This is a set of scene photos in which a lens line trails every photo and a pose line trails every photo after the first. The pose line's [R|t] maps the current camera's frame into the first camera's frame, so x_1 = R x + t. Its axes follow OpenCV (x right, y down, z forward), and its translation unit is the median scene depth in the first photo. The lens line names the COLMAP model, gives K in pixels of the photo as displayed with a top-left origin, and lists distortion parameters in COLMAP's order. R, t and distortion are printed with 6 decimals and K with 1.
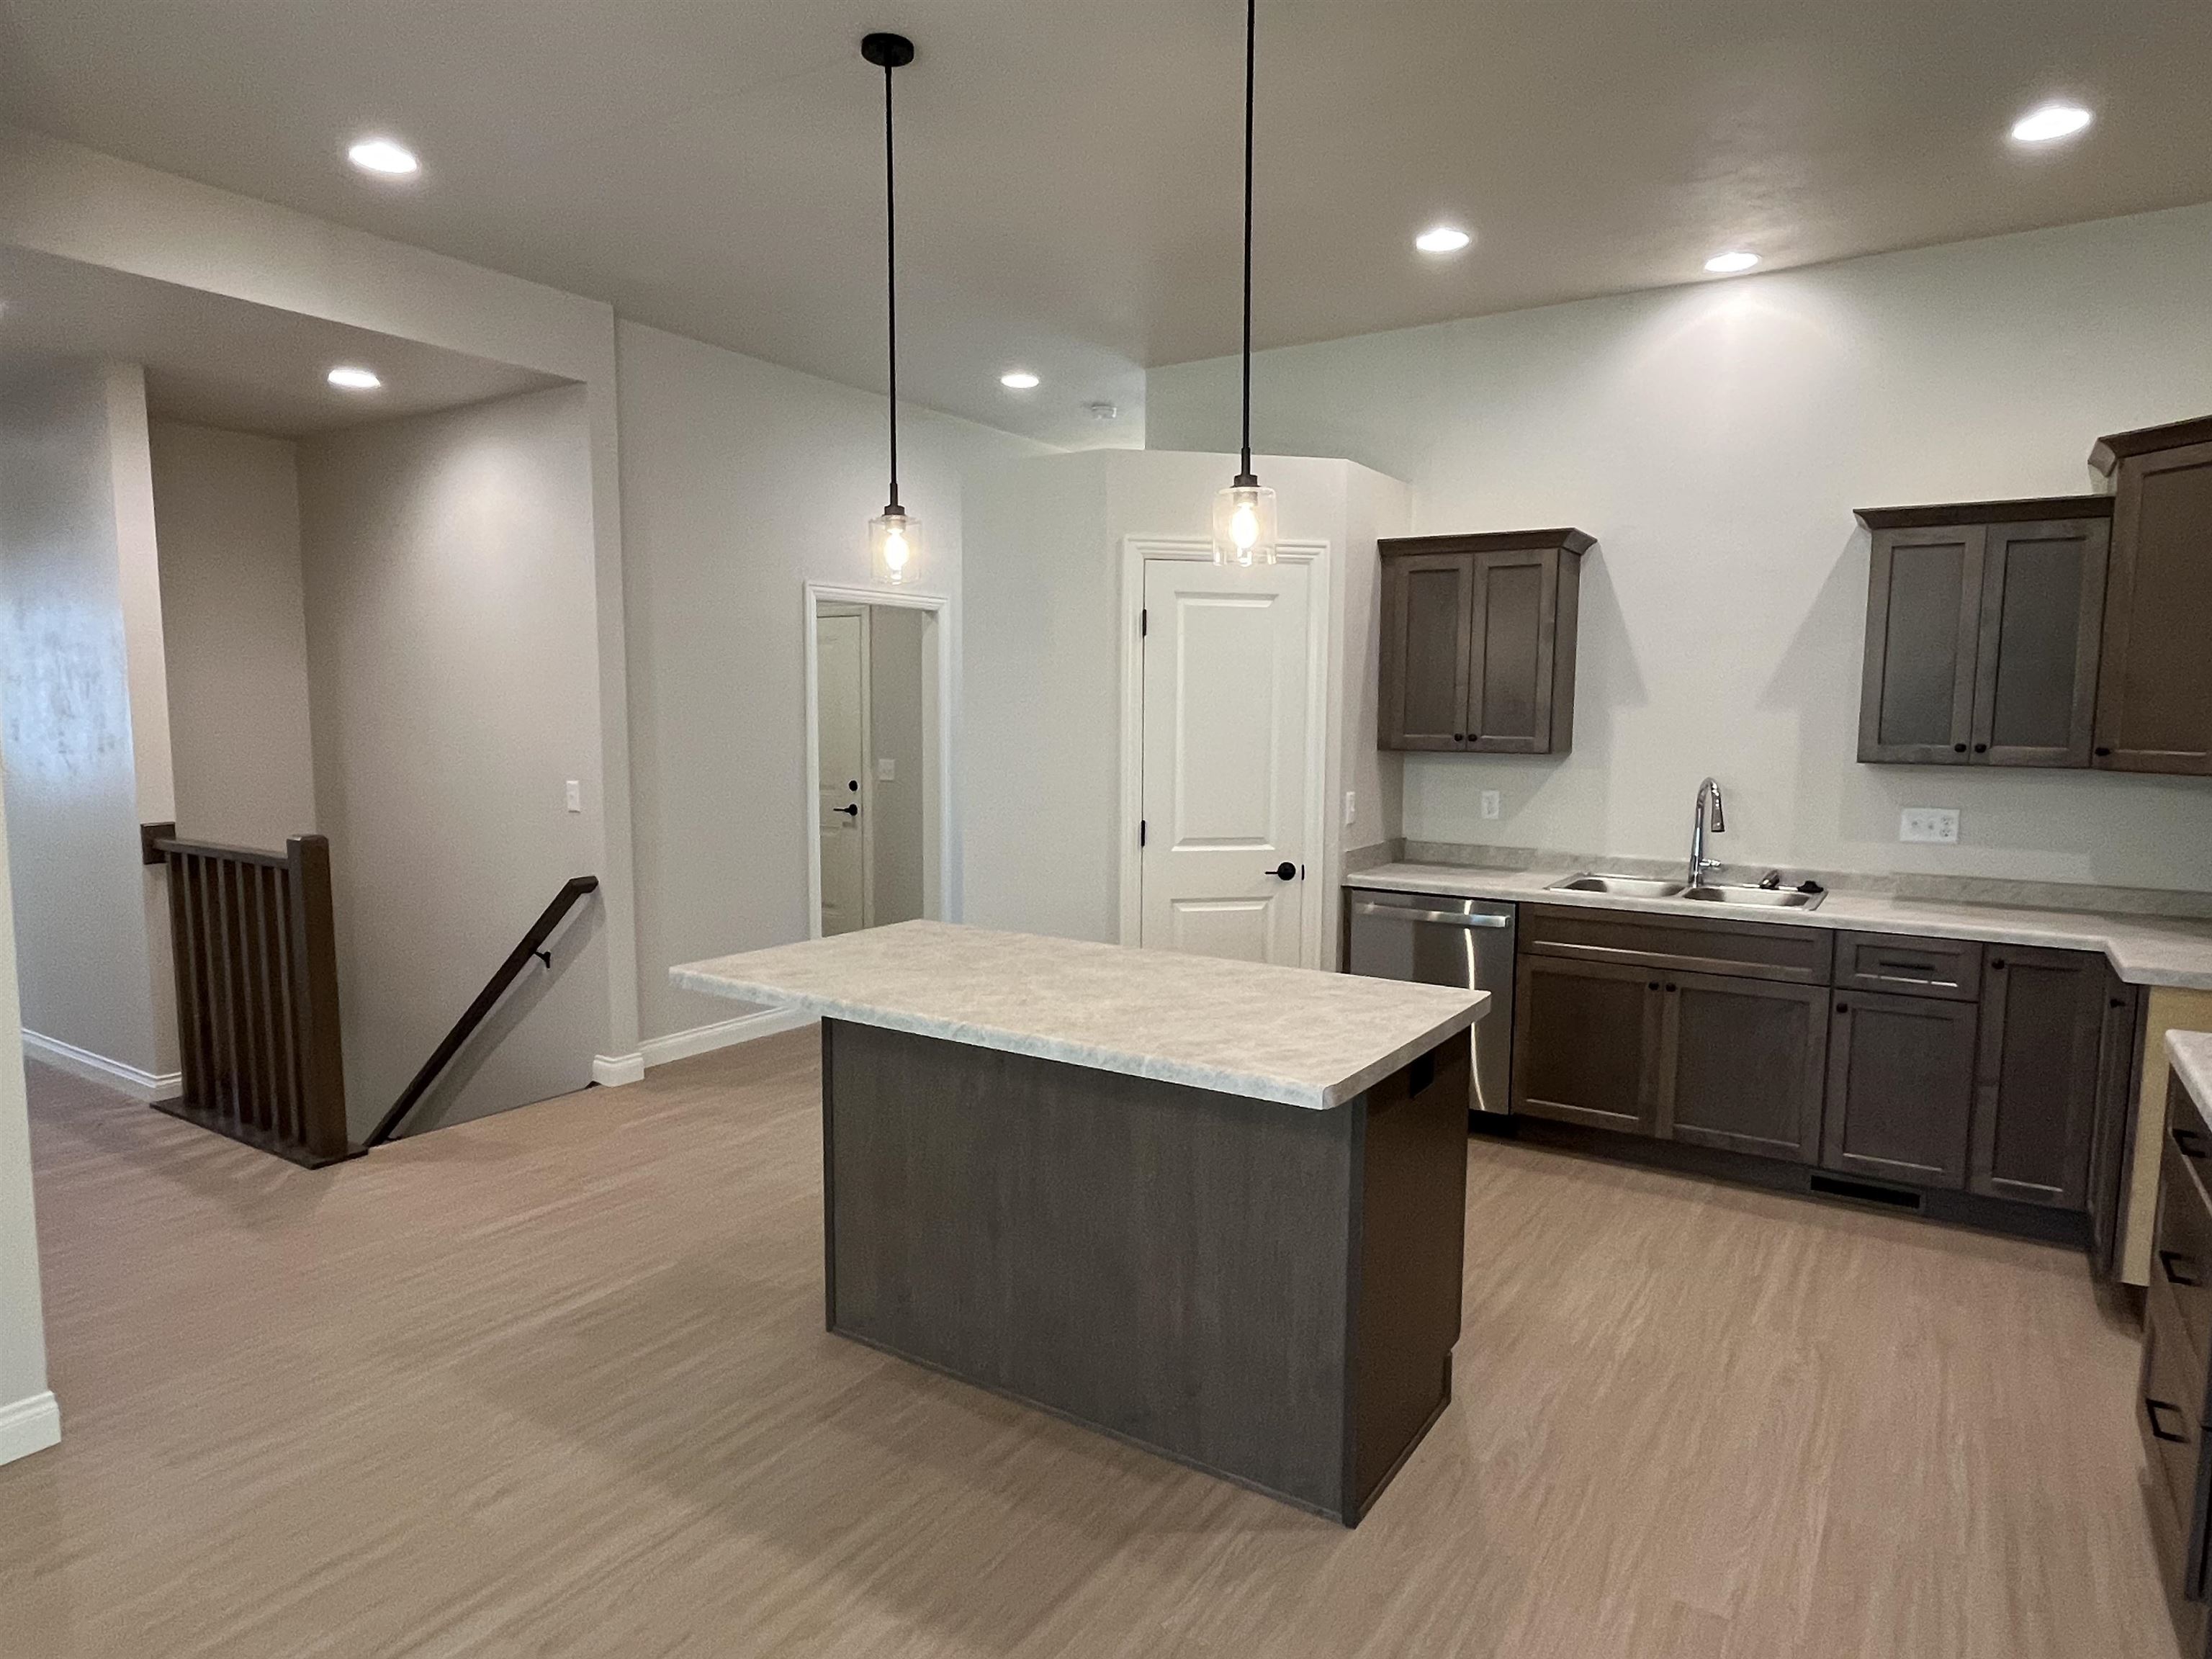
lens RADIAL K [[1318.1, 0, 1102.3], [0, 1318.1, 850.6], [0, 0, 1]] dist [-0.001442, 0.001026]
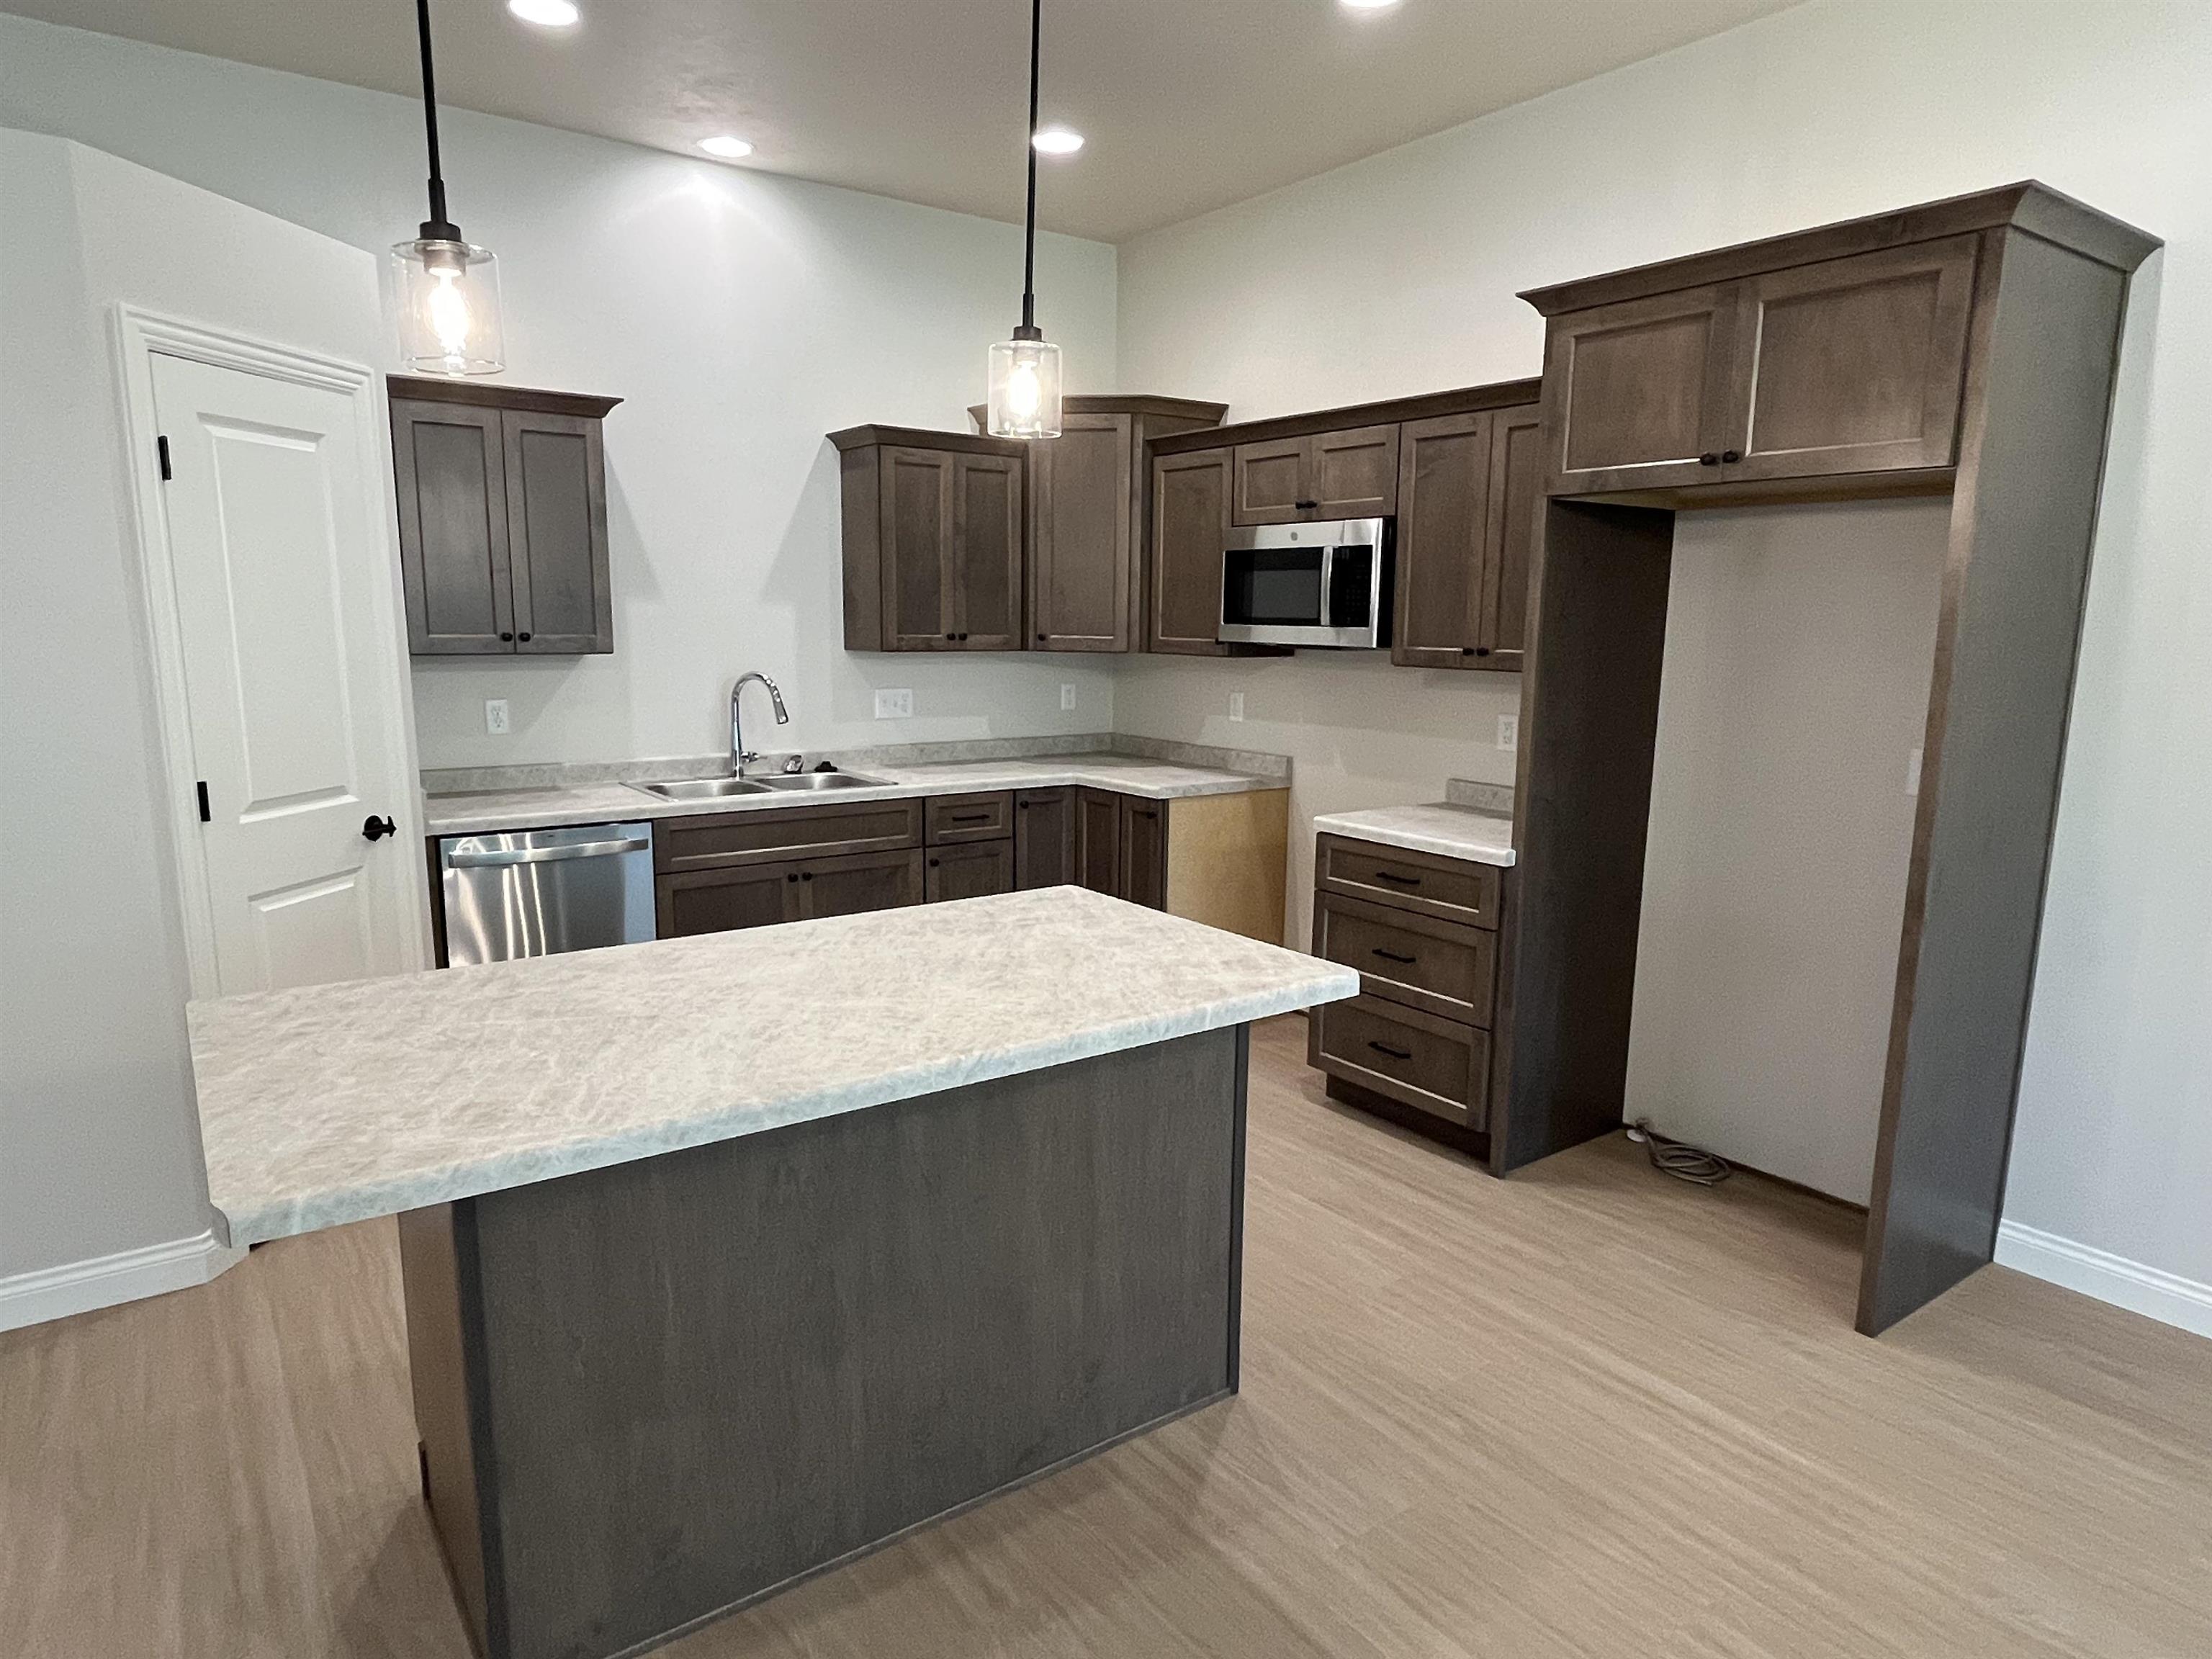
lens RADIAL K [[1318.1, 0, 1102.3], [0, 1318.1, 850.6], [0, 0, 1]] dist [-0.001442, 0.001026]
pose [[0.352986, -0.170532, 0.919956, -0.431346], [0.093496, 0.984757, 0.146670, -0.045632], [-0.930945, 0.034239, 0.363550, 0.404809]]
